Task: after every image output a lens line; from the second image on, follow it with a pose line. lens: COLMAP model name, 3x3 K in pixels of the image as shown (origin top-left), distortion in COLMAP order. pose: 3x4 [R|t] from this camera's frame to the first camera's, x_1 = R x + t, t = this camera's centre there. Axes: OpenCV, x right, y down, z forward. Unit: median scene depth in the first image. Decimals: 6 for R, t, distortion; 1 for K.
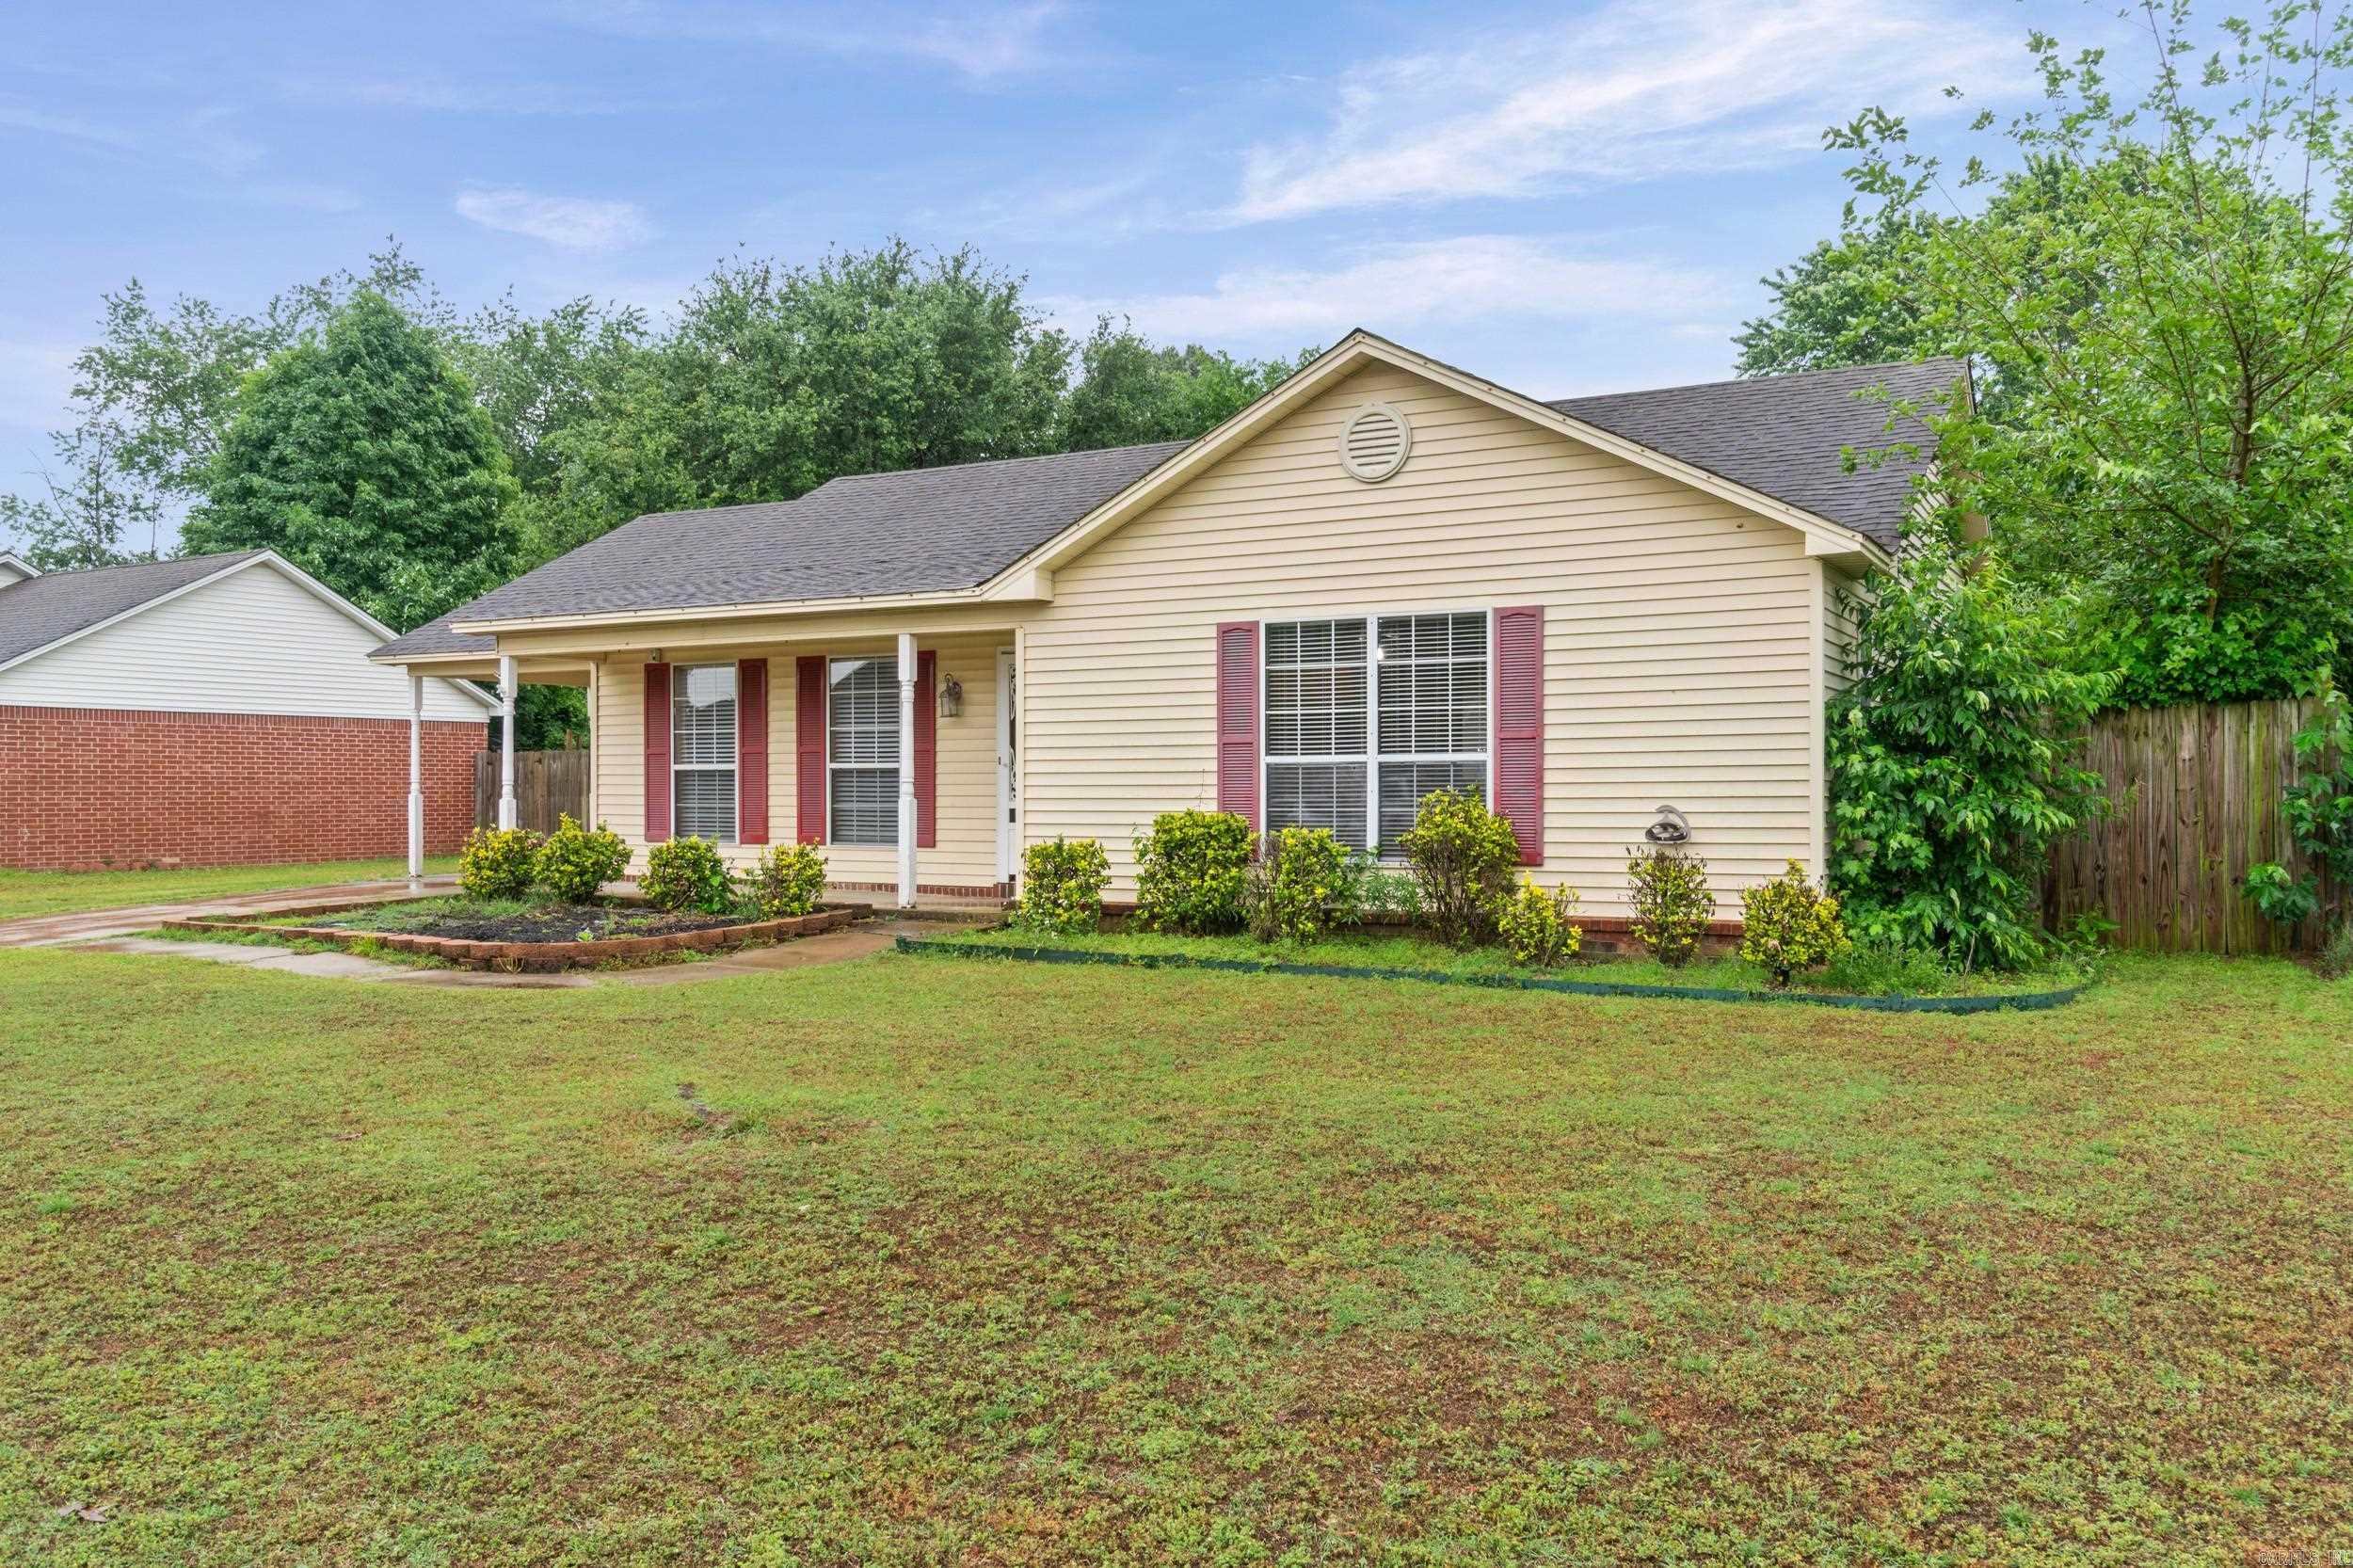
lens RADIAL K [[1840.7, 0, 1175.6], [0, 1840.7, 825.3], [0, 0, 1]] dist [0.001534, 0.002998]
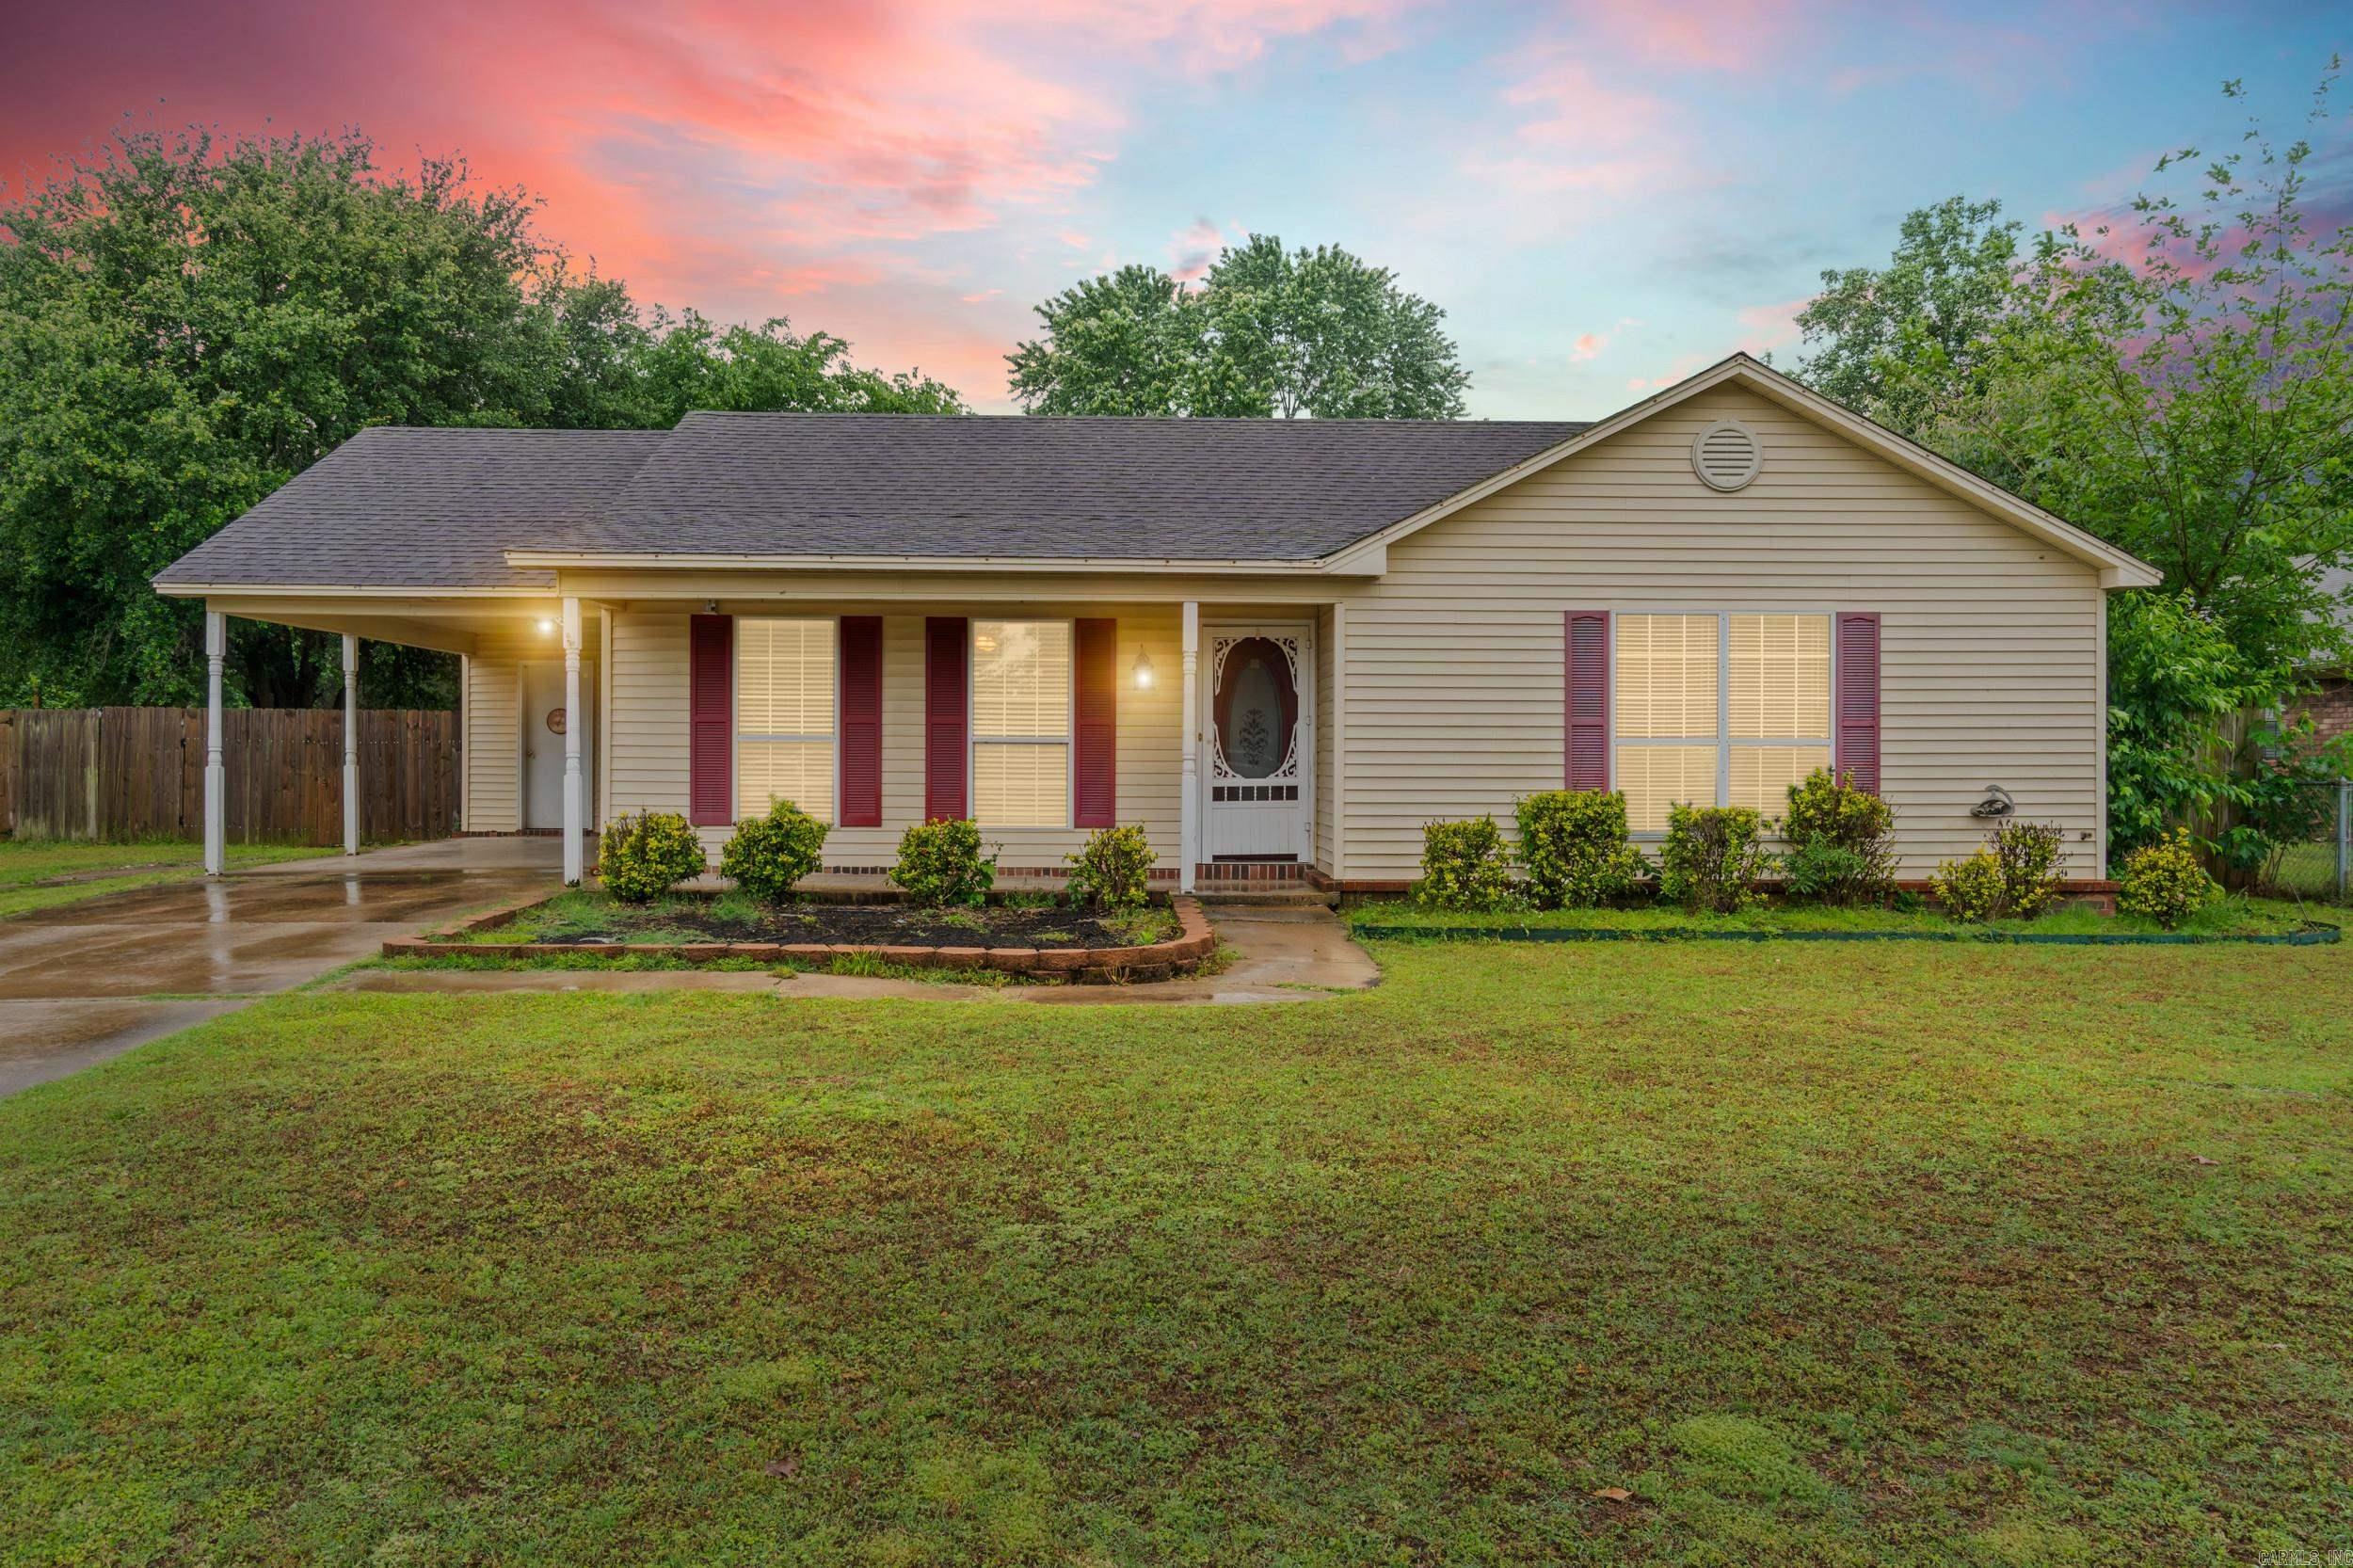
lens RADIAL K [[1729.4, 0, 1176.5], [0, 1729.4, 784.0], [0, 0, 1]] dist [-0.003546, 0.001926]
pose [[0.854466, -0.000640, 0.519507, -0.676741], [0.003965, 0.999978, -0.005289, -0.006714], [-0.519492, 0.006580, 0.854450, 0.274040]]
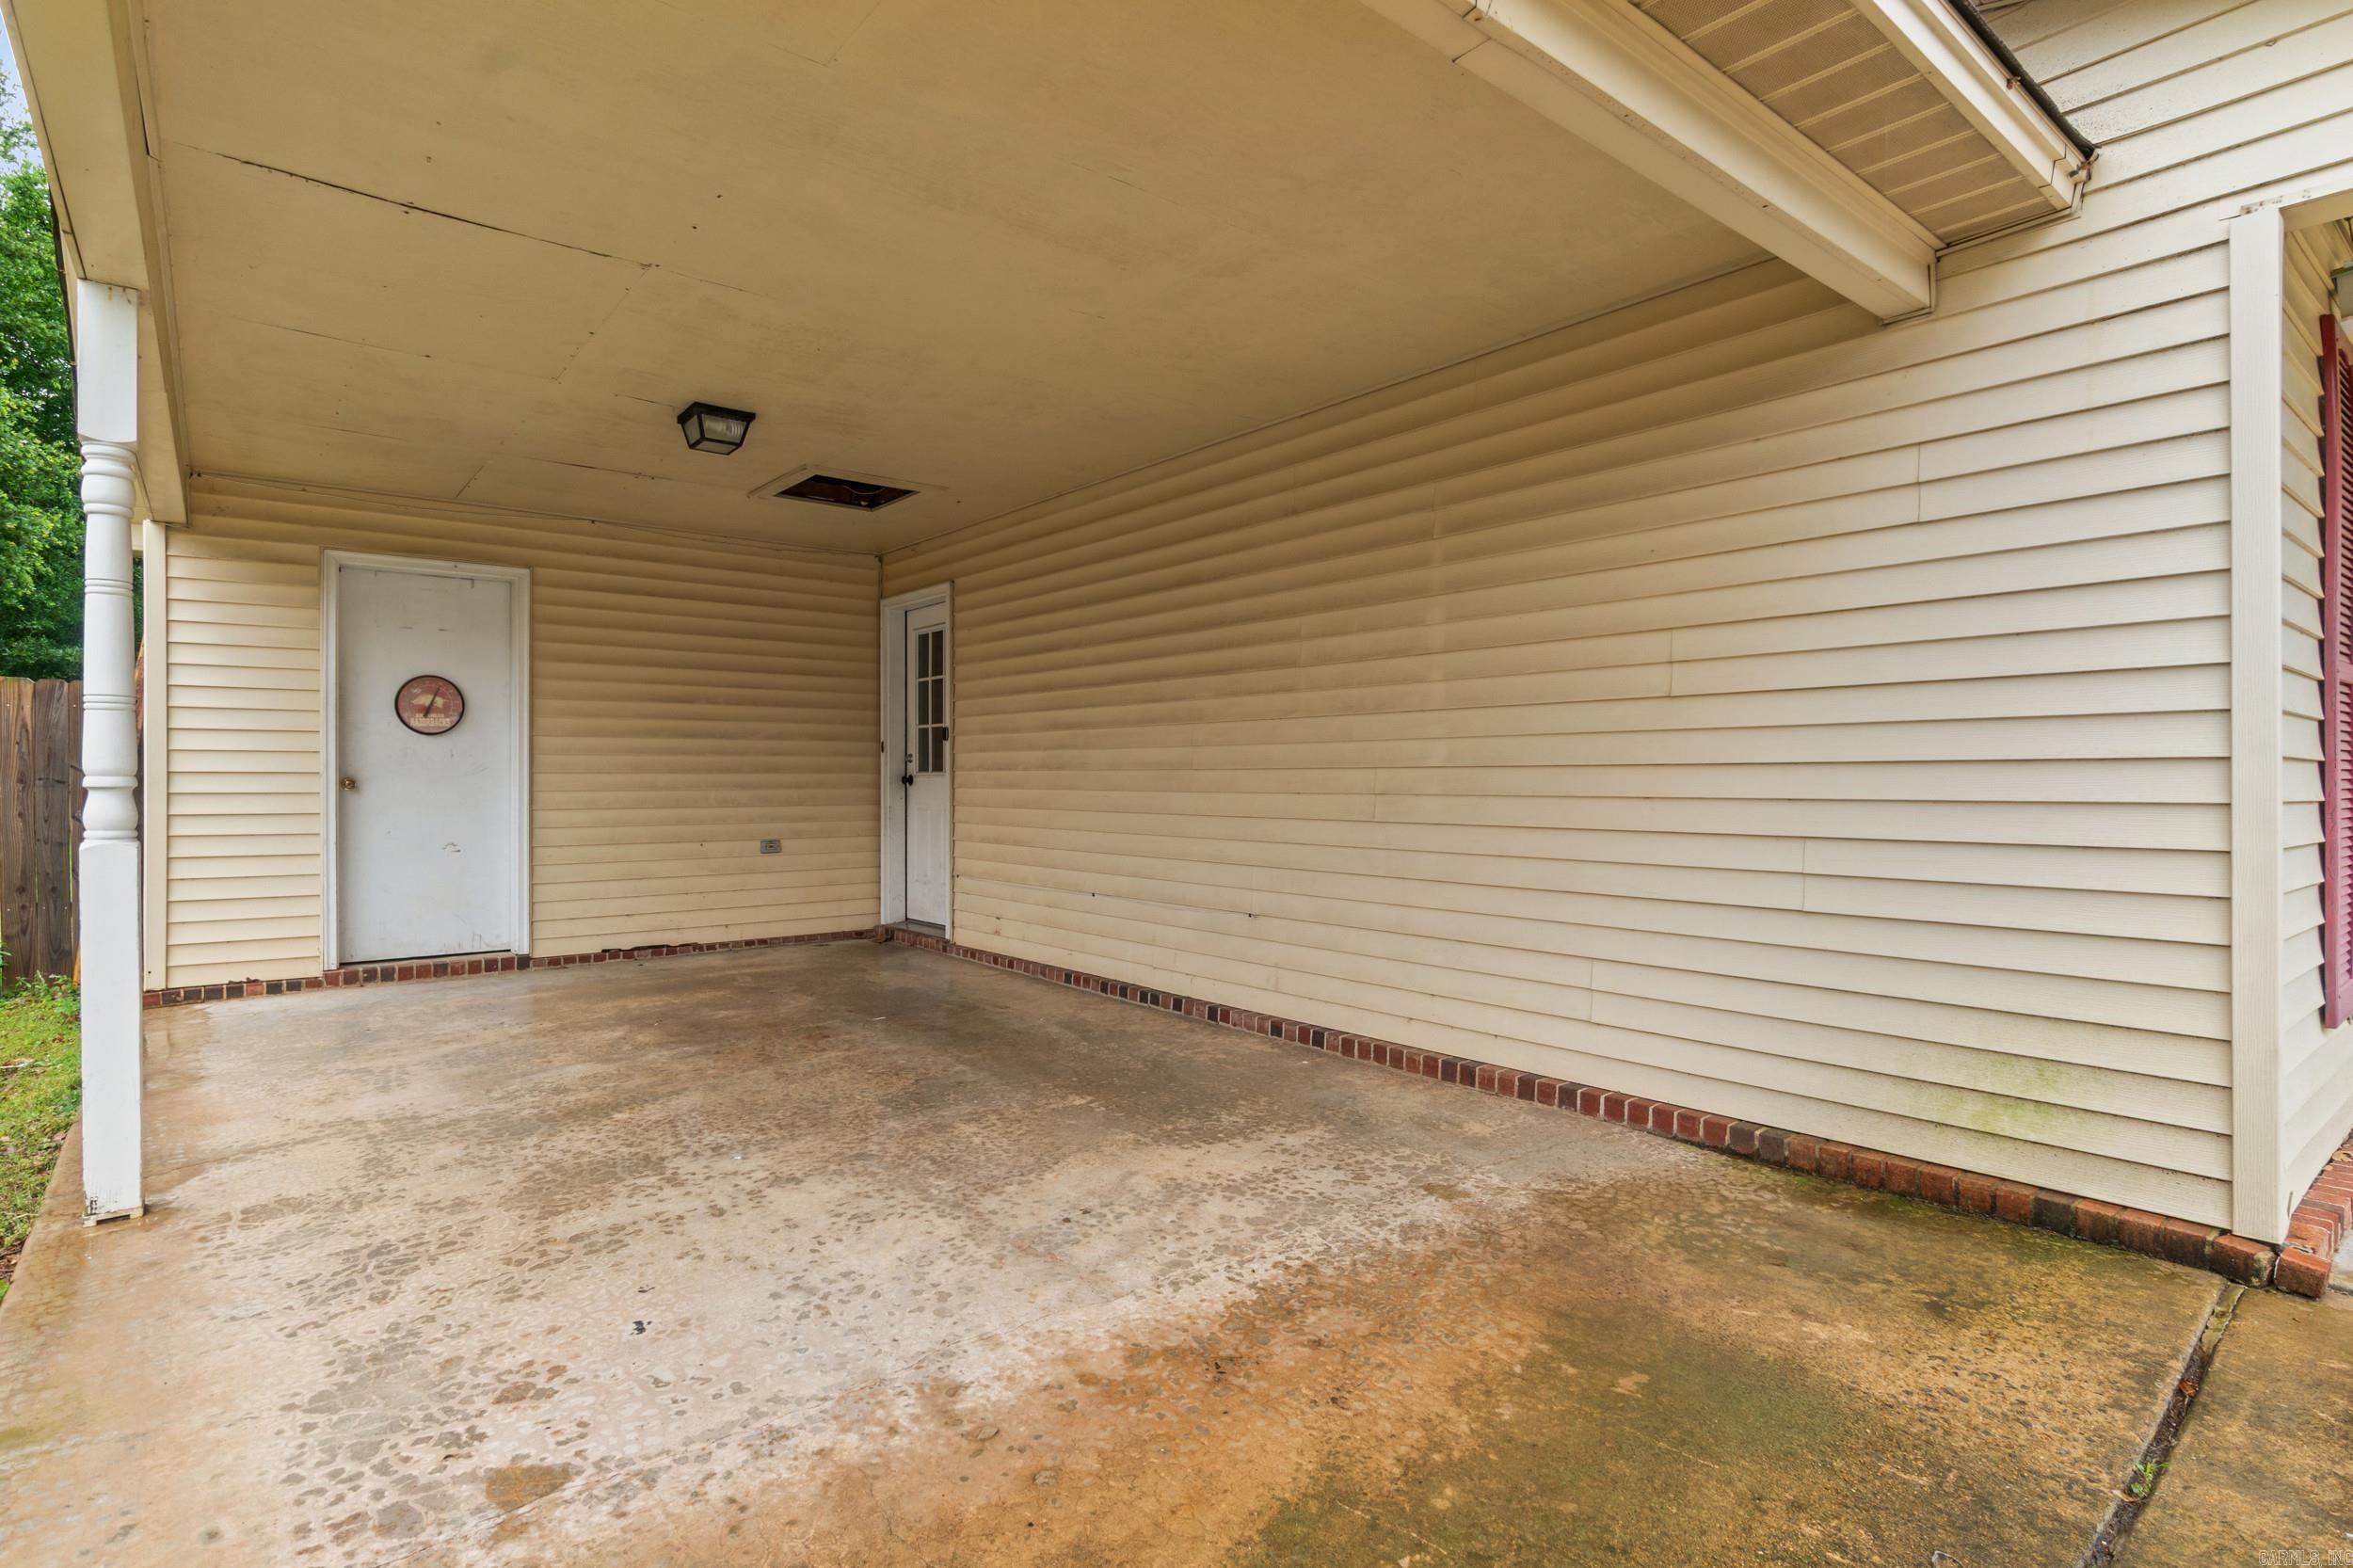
lens RADIAL K [[1185.0, 0, 1189.6], [0, 1185.0, 777.2], [0, 0, 1]] dist [-0.001596, -0.000623]
pose [[0.355651, 0.001028, 0.934618, -0.665560], [0.020468, 0.999751, -0.008888, -0.035224], [-0.934395, 0.022291, 0.355541, 1.437917]]
